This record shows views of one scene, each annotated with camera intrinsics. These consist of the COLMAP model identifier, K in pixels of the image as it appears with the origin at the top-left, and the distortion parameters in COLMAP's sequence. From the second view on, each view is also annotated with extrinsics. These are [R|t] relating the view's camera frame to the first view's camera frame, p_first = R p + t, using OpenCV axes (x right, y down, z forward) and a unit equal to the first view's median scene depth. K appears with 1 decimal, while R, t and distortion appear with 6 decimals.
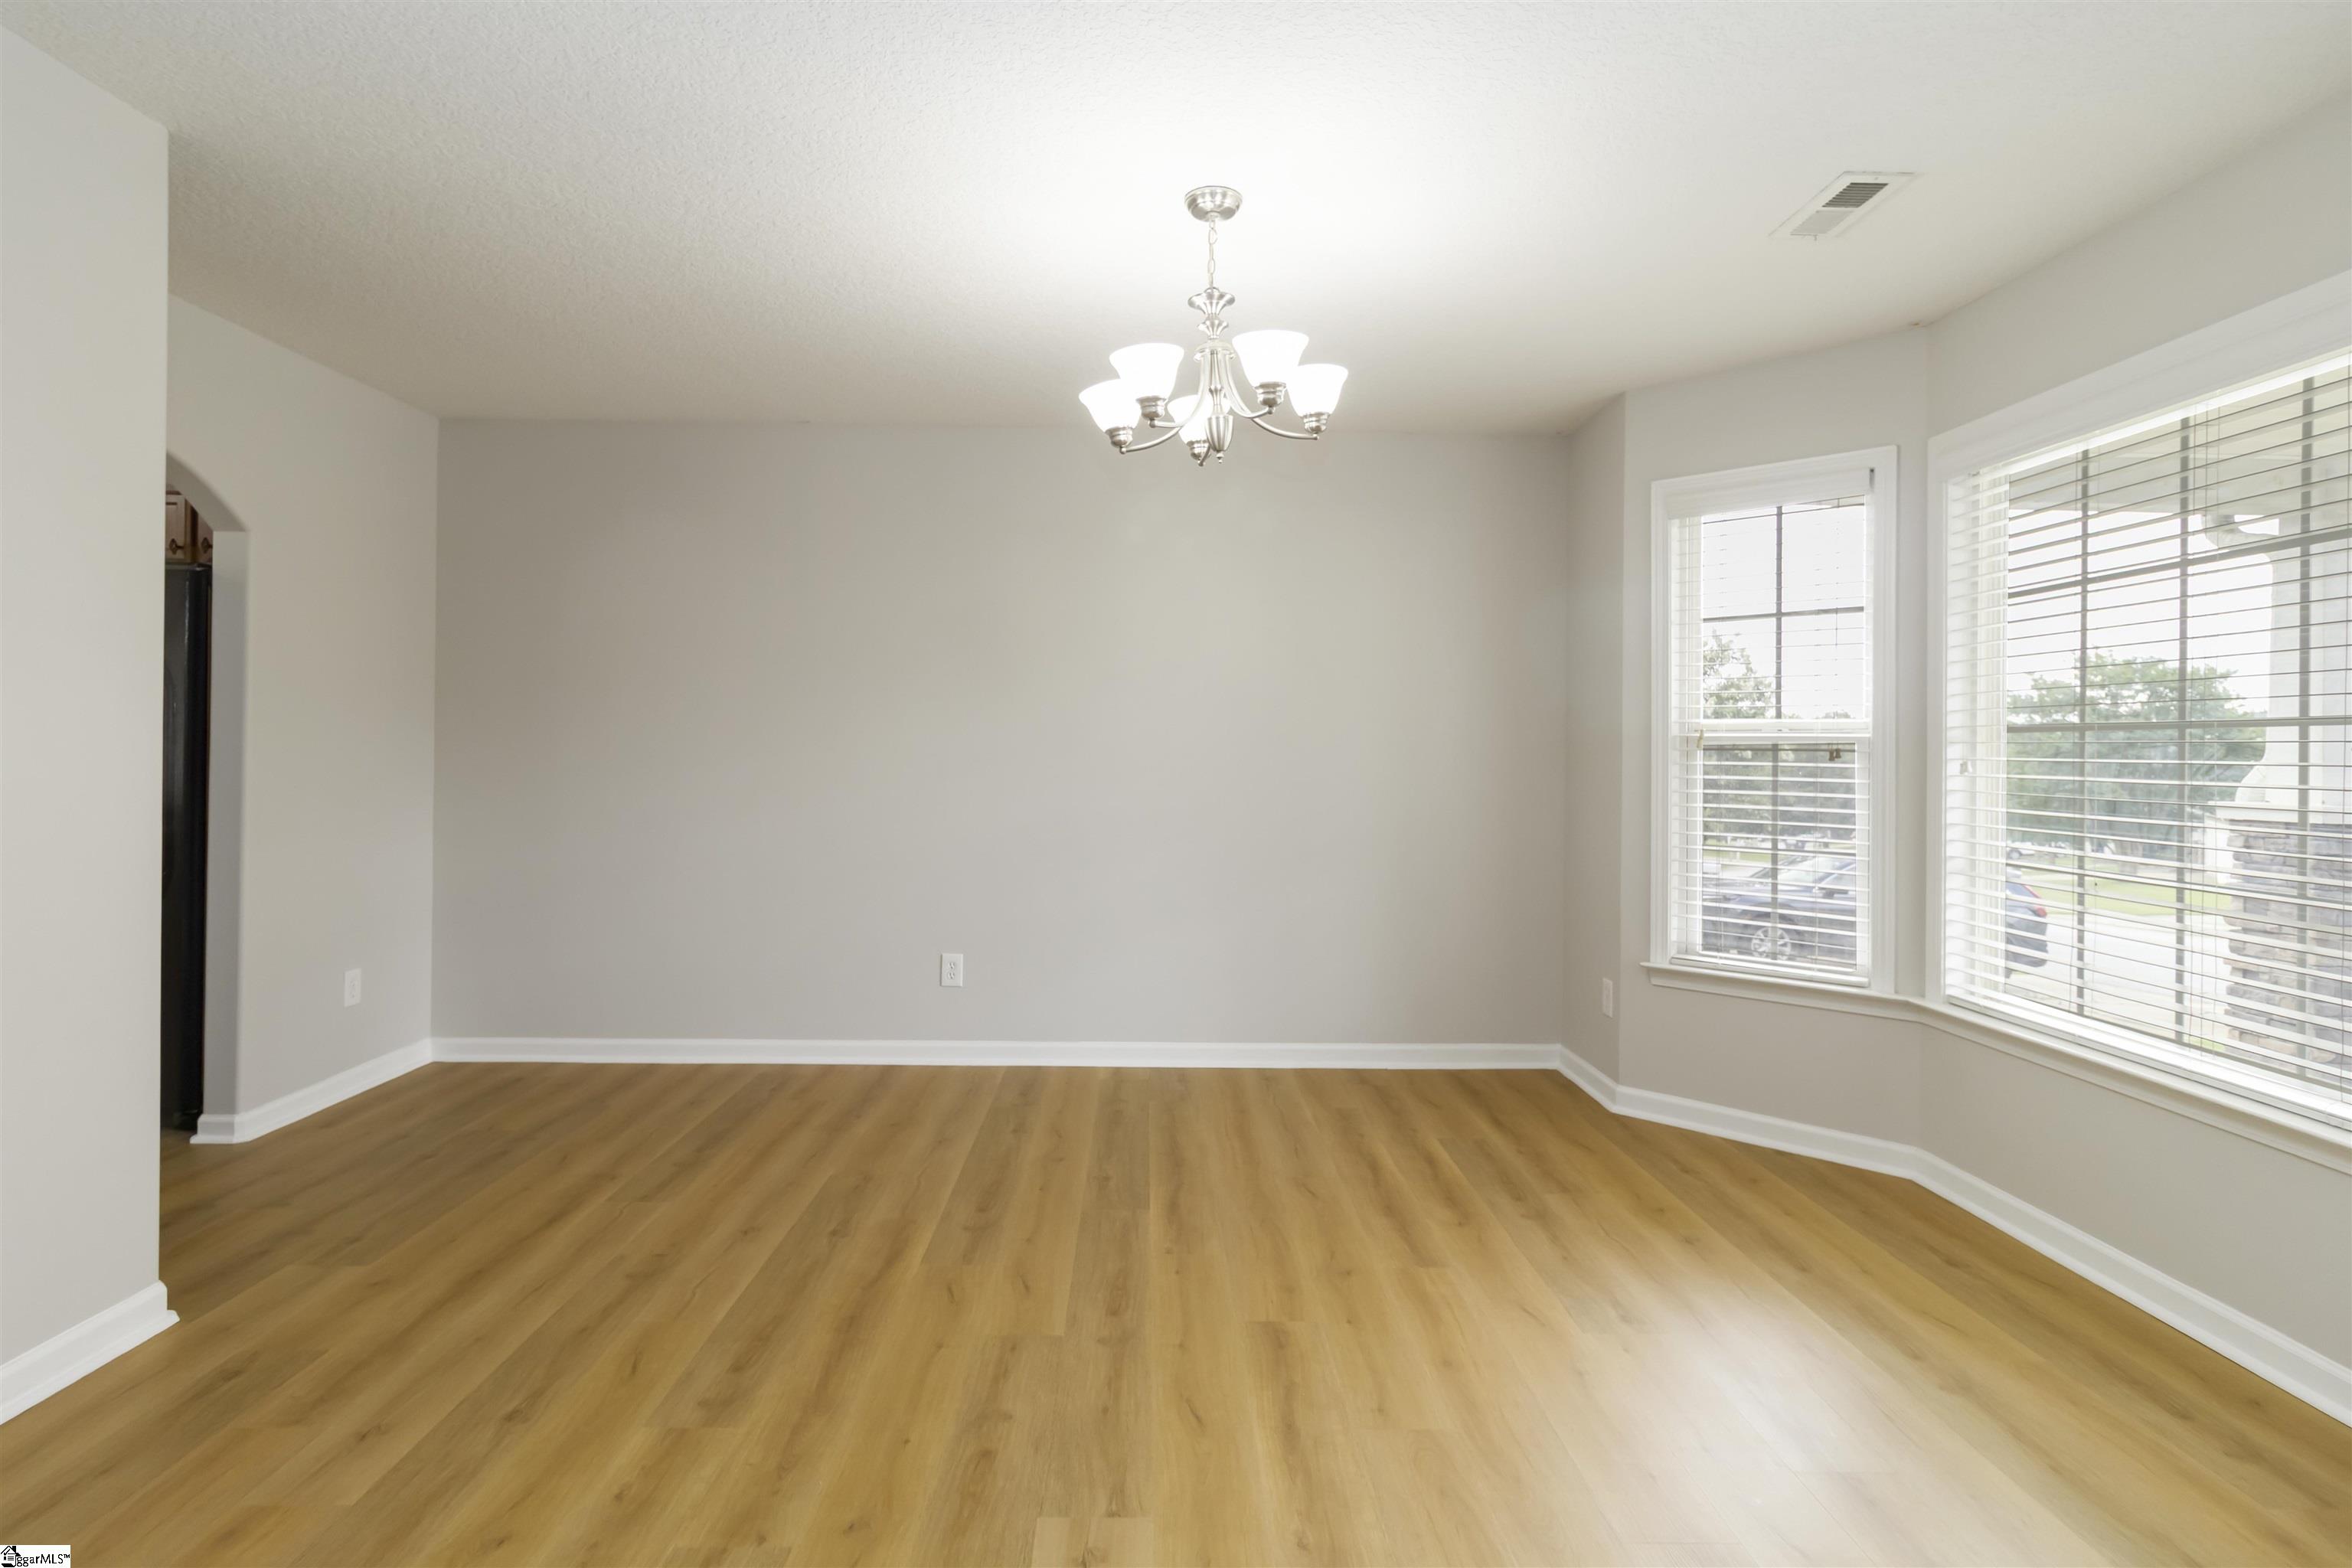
lens RADIAL K [[1144.2, 0, 1174.1], [0, 1144.2, 762.4], [0, 0, 1]] dist [0.000939, 0.001094]
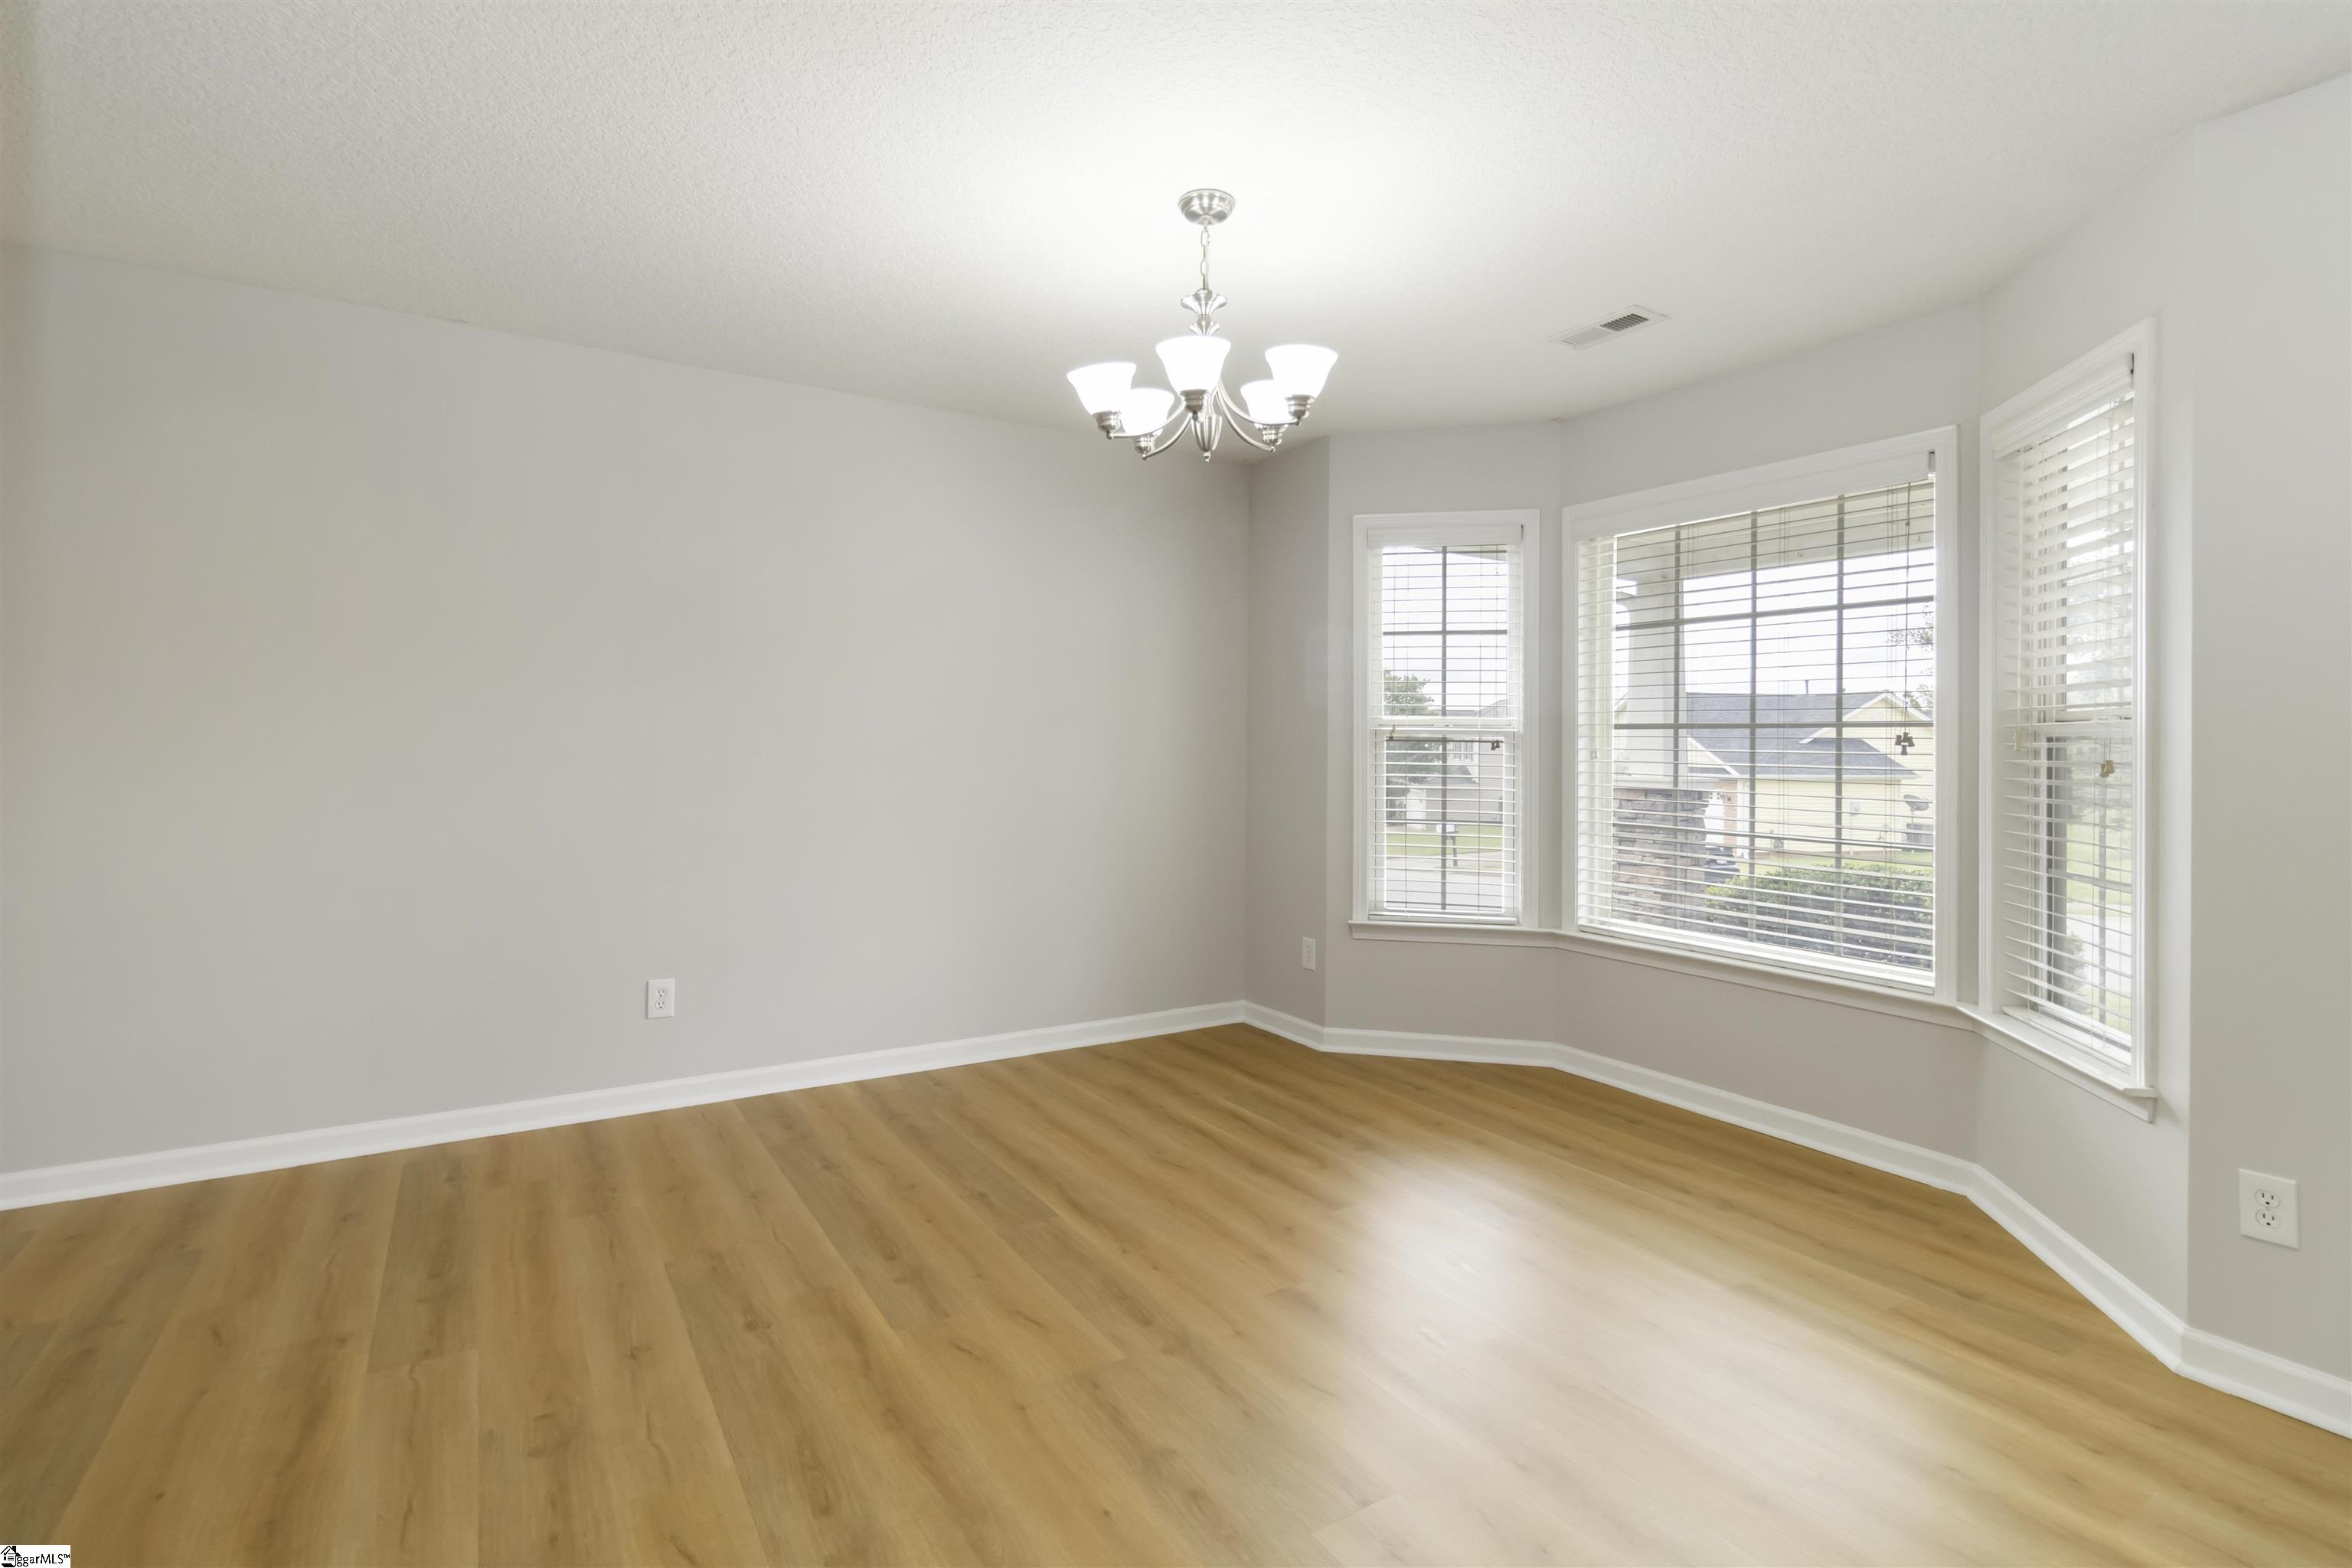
lens RADIAL K [[1099.0, 0, 1166.3], [0, 1099.0, 743.8], [0, 0, 1]] dist [0.002195, 0.000583]
pose [[0.859588, -0.001691, 0.510985, -0.392893], [0.003102, 0.999993, -0.001909, -0.007283], [-0.510978, 0.003226, 0.859588, 0.140939]]
